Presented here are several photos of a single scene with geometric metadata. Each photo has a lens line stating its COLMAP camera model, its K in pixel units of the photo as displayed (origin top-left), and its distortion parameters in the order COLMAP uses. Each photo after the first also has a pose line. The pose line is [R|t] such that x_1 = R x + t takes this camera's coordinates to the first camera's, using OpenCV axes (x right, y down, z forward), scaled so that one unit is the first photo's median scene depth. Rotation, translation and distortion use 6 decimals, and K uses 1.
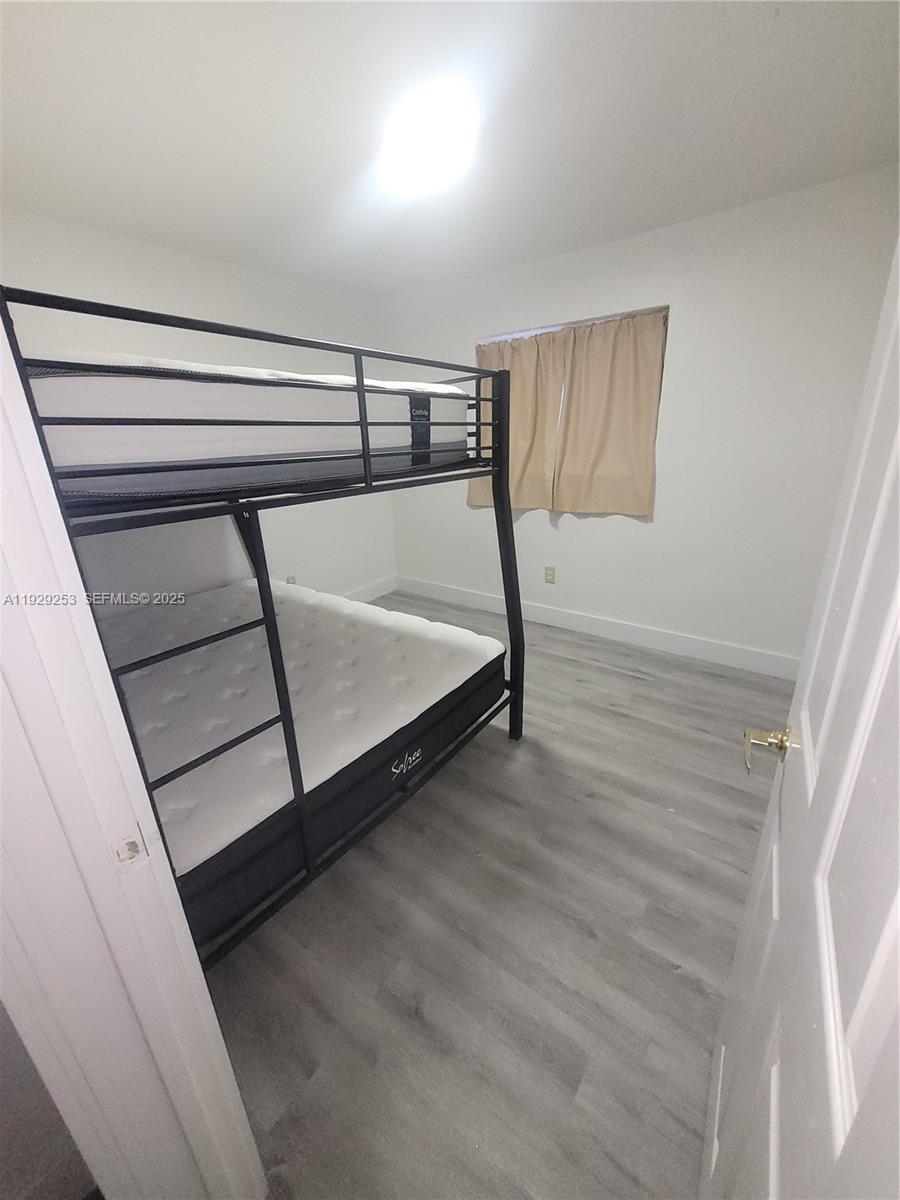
lens RADIAL K [[473.4, 0, 456.6], [0, 473.4, 591.6], [0, 0, 1]] dist [0.003895, -0.000665]
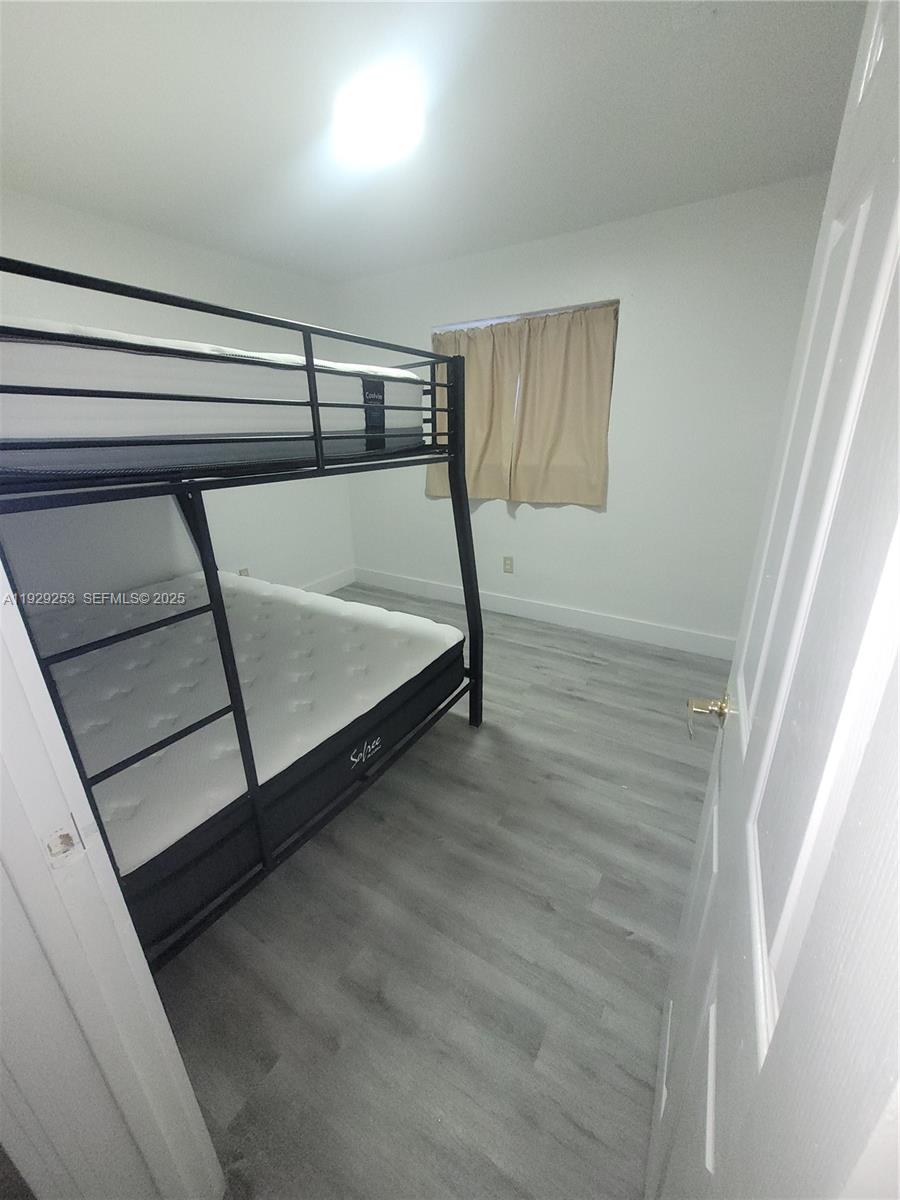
lens RADIAL K [[473.4, 0, 458.1], [0, 473.4, 591.6], [0, 0, 1]] dist [0.003895, -0.000665]
pose [[0.996246, -0.013812, 0.085463, 0.007084], [0.012664, 0.999822, 0.013959, 0.015812], [-0.085641, -0.012824, 0.996244, 0.000194]]
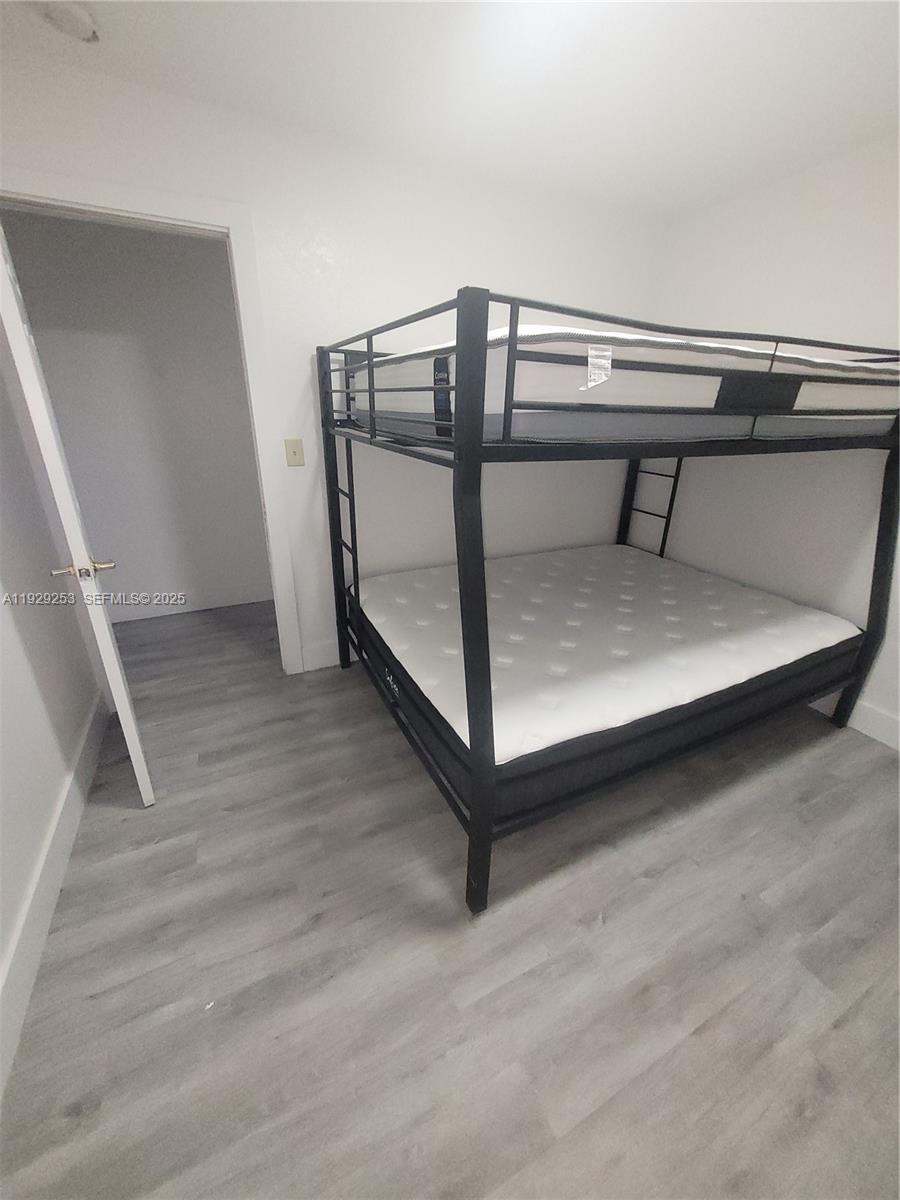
lens RADIAL K [[473.4, 0, 454.2], [0, 473.4, 600.9], [0, 0, 1]] dist [0.003895, -0.000665]
pose [[-0.468160, 0.346553, -0.812852, 0.739135], [-0.297651, 0.804281, 0.514330, -0.476311], [0.832004, 0.482735, -0.273380, 1.392671]]
